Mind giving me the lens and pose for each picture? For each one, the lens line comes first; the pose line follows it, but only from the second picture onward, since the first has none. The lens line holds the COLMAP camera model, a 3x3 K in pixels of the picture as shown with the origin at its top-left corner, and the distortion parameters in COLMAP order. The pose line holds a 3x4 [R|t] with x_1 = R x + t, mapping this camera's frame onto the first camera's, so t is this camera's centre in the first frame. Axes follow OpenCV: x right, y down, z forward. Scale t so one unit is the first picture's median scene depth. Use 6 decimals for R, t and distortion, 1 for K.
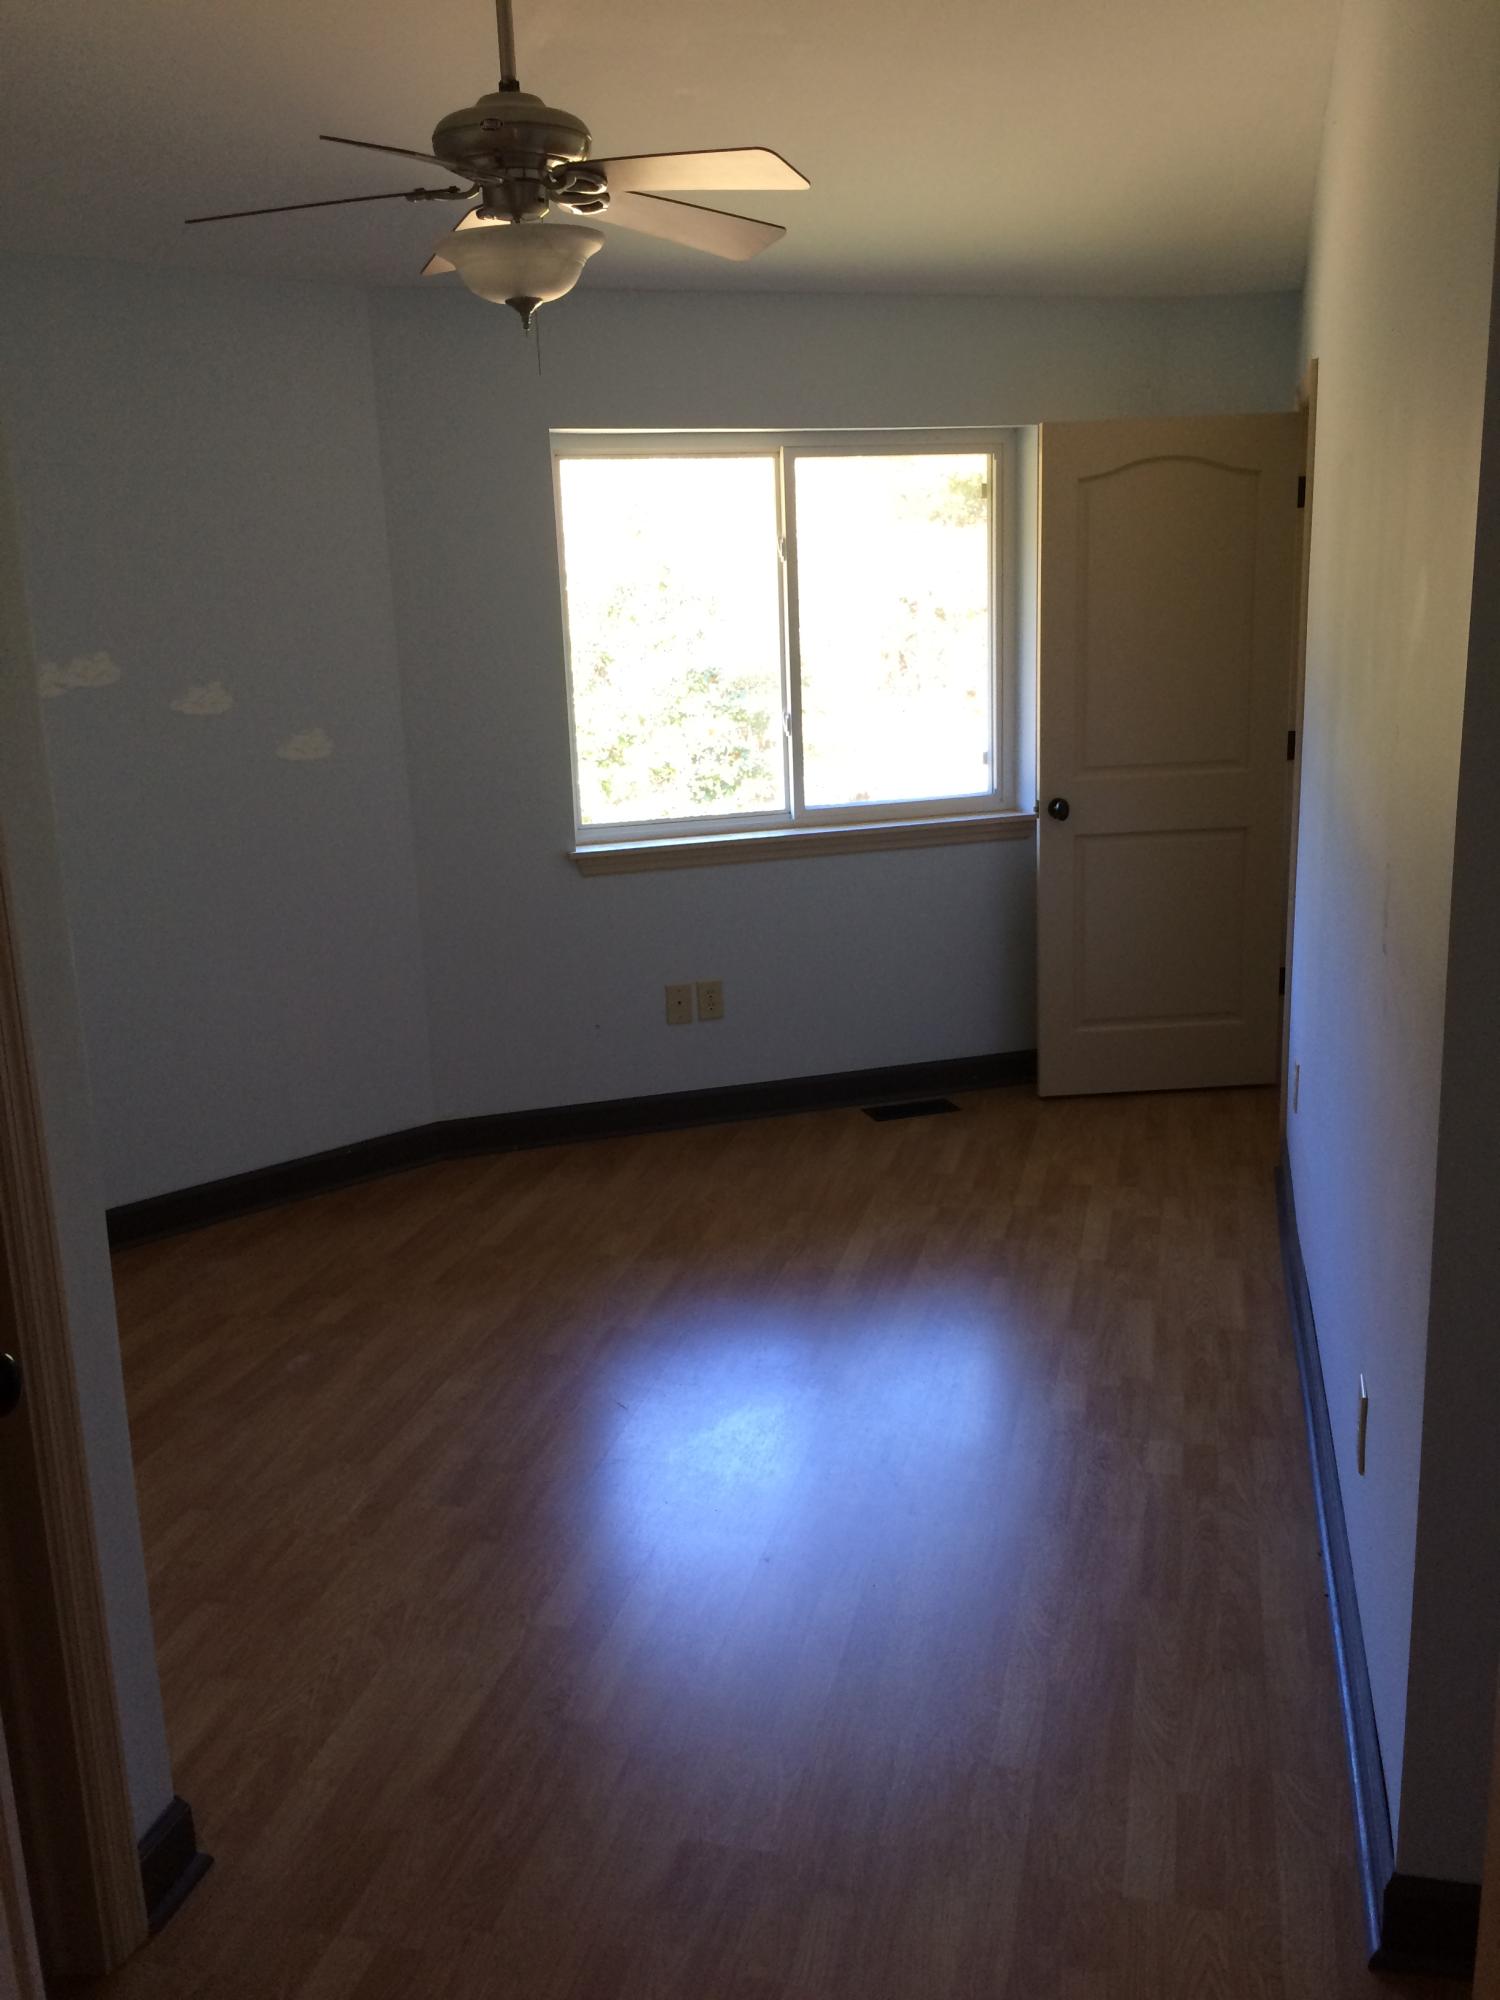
lens RADIAL K [[1698.1, 0, 750.0], [0, 1698.1, 1000.0], [0, 0, 1]] dist [0.079208, -0.097785]
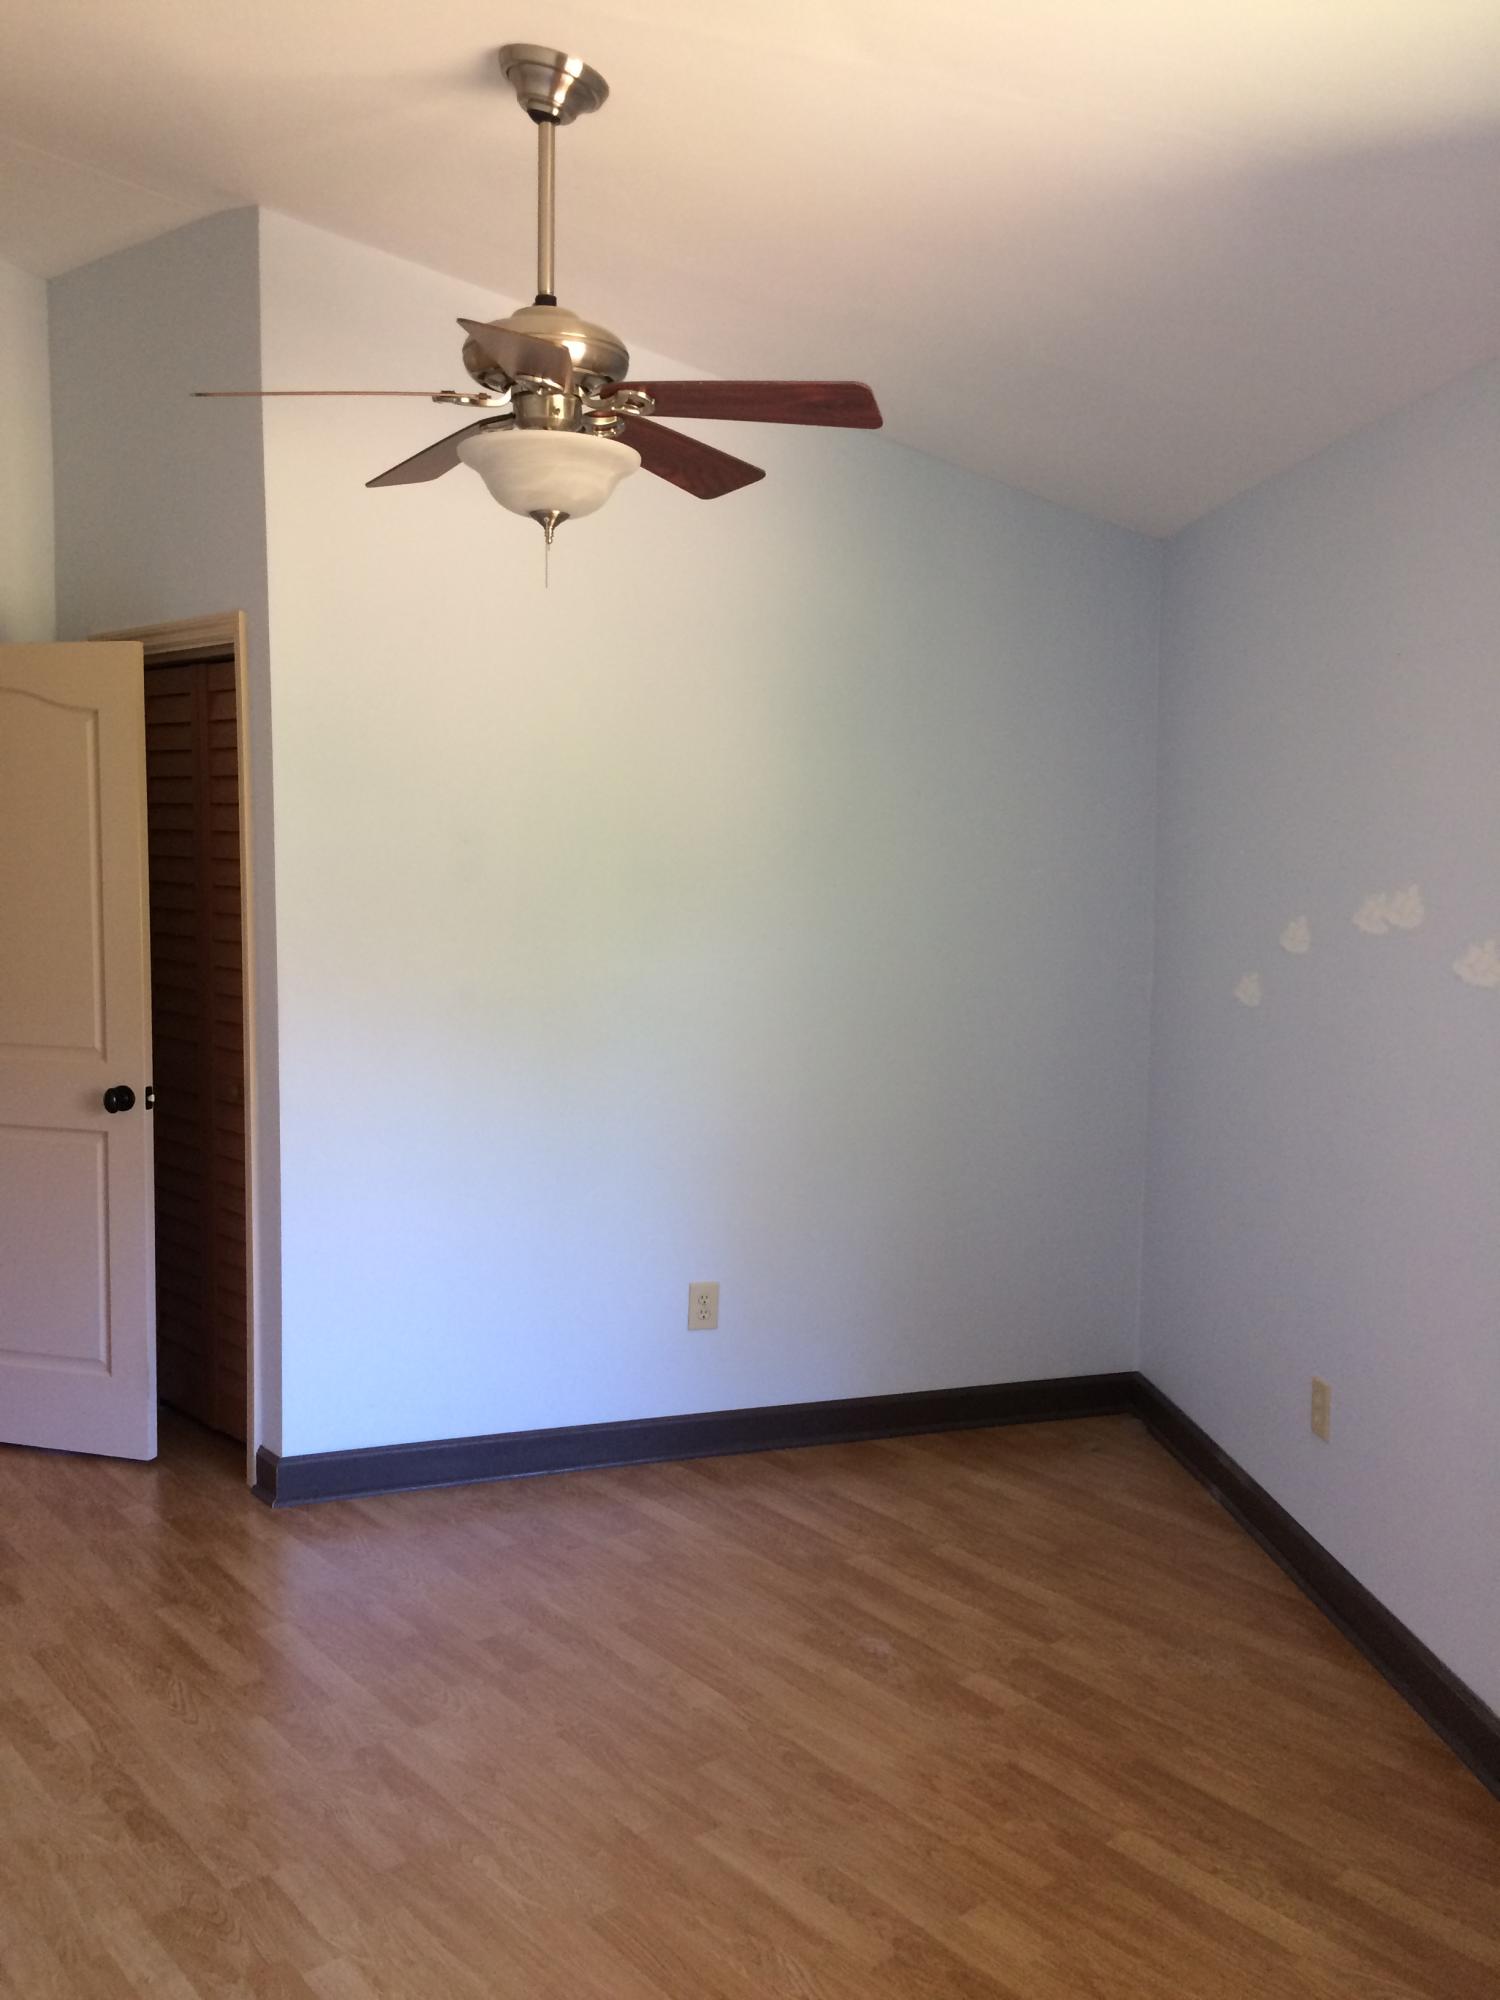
lens RADIAL K [[1698.1, 0, 750.0], [0, 1698.1, 1000.0], [0, 0, 1]] dist [0.079208, -0.097785]
pose [[-0.568568, 0.114911, -0.814571, 0.425688], [-0.197997, 0.941971, 0.271085, -0.307329], [0.798453, 0.315413, -0.512822, 1.185624]]
